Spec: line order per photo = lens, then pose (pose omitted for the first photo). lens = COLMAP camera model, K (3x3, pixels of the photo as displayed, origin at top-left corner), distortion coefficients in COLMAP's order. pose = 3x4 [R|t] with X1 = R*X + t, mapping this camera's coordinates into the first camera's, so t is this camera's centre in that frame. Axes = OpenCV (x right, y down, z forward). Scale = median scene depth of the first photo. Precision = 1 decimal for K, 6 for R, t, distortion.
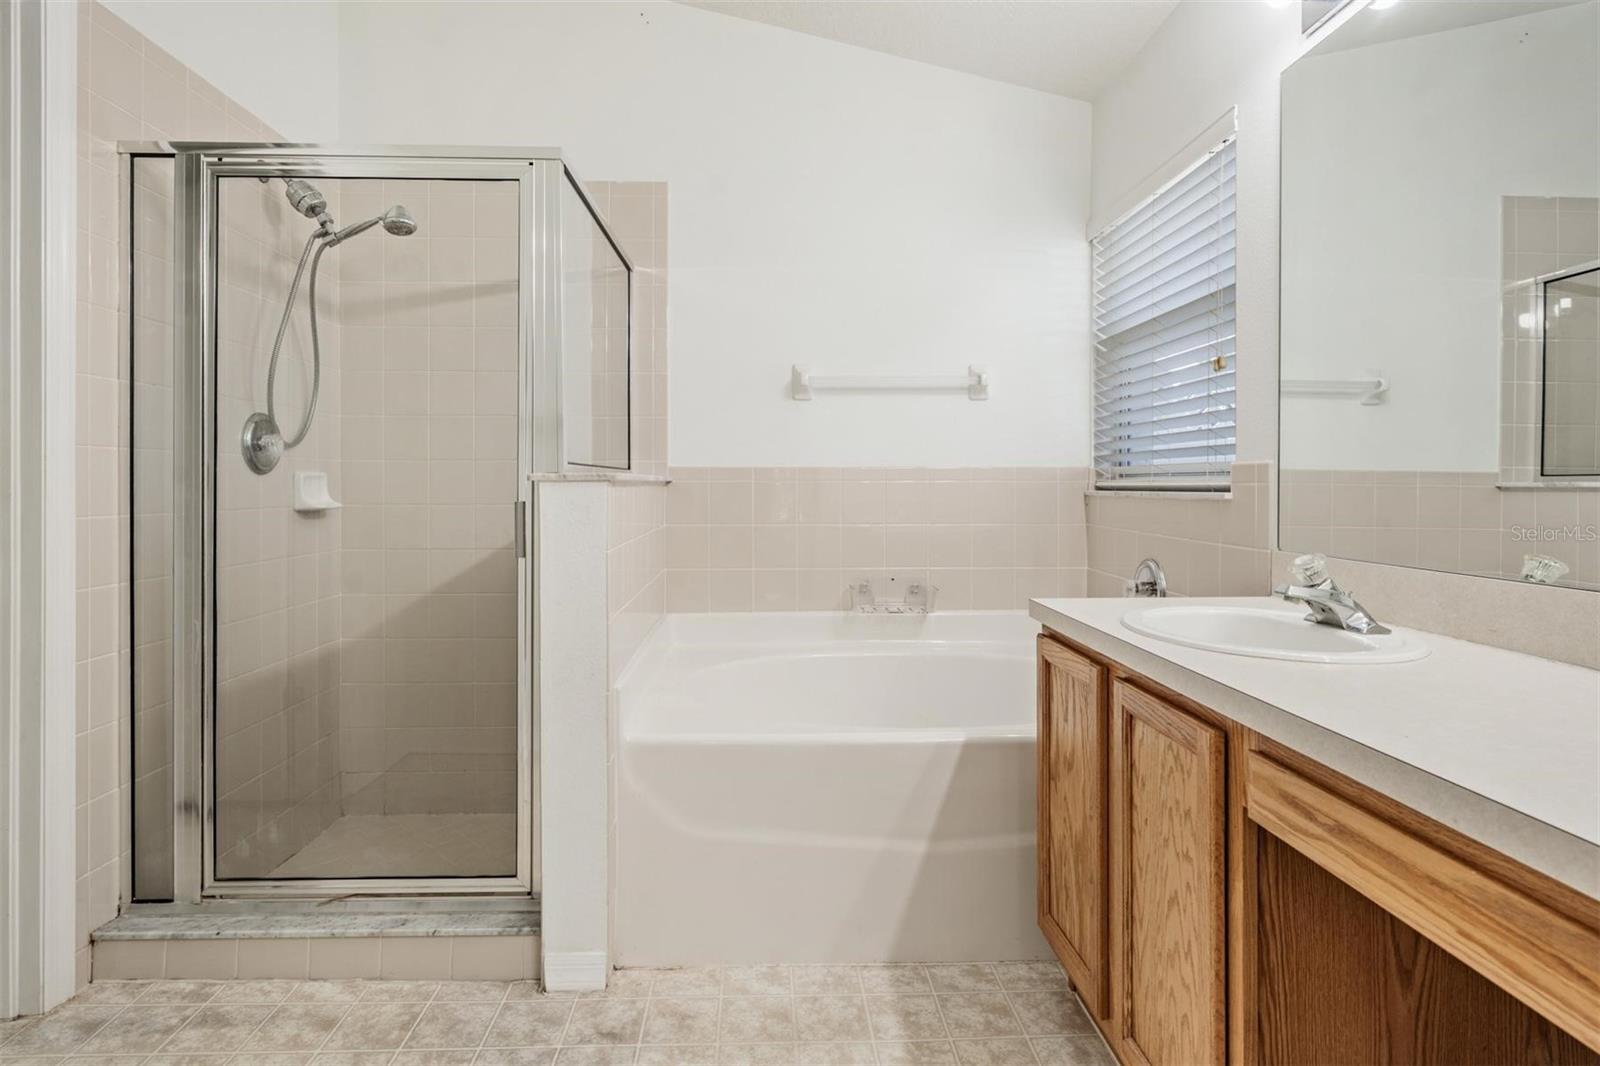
lens RADIAL K [[849.2, 0, 781.4], [0, 849.2, 483.6], [0, 0, 1]] dist [0.002107, 0.000086]
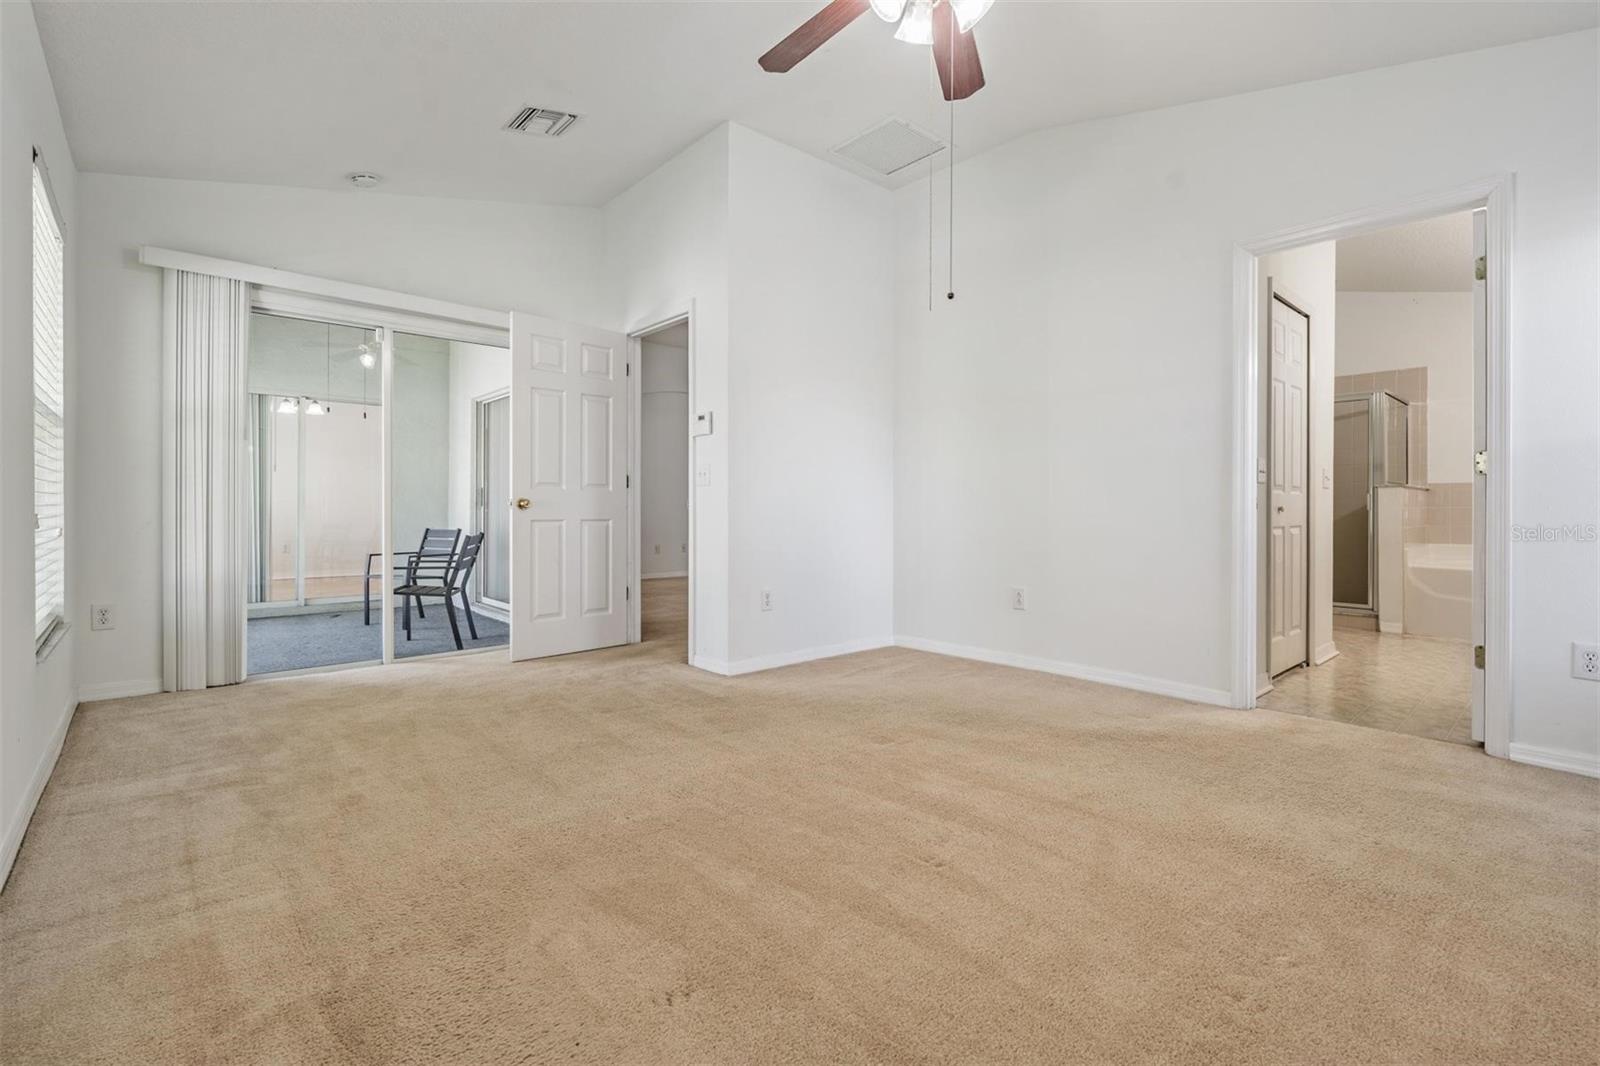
lens RADIAL K [[722.1, 0, 803.4], [0, 722.1, 519.9], [0, 0, 1]] dist [-0.002240, 0.000593]
pose [[0.655567, 0.000792, -0.755137, 0.387632], [0.006656, 0.999955, 0.006828, 0.093415], [0.755108, -0.009502, 0.655532, -2.602013]]
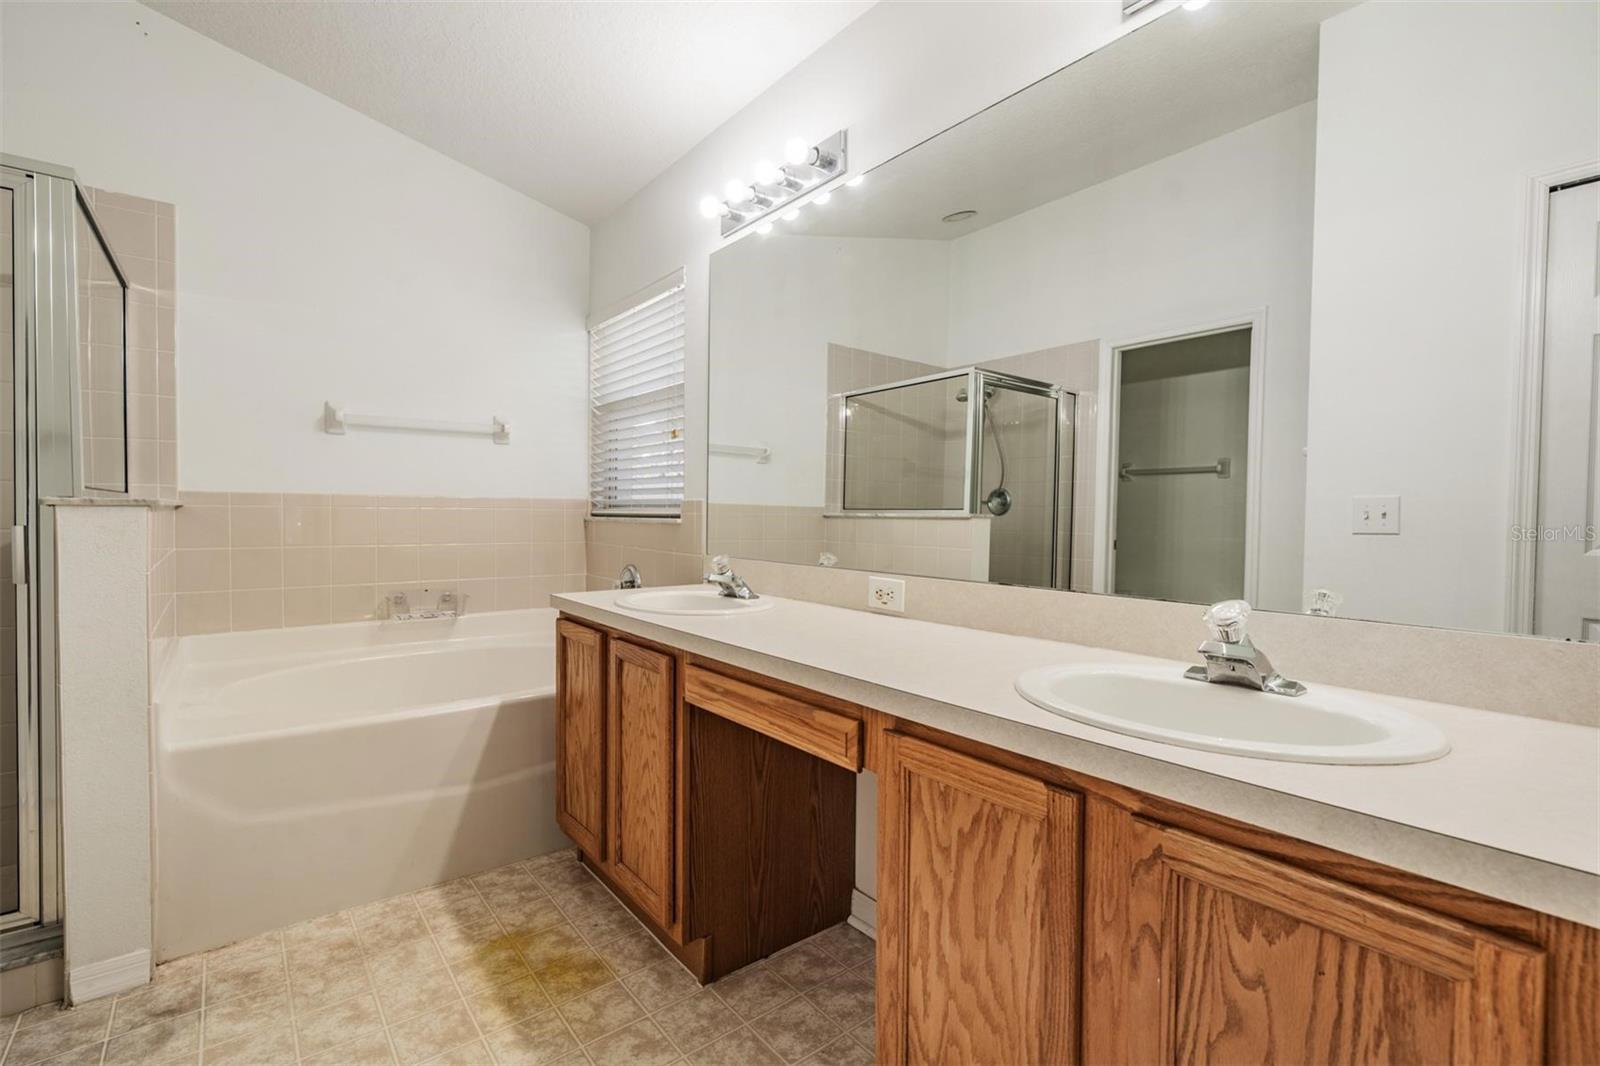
lens RADIAL K [[722.1, 0, 804.4], [0, 722.1, 532.2], [0, 0, 1]] dist [-0.002240, 0.000593]
pose [[0.795529, -0.008070, 0.605862, -0.093131], [-0.010346, 0.999585, 0.026899, -0.002754], [-0.605827, -0.027667, 0.795115, -0.192975]]
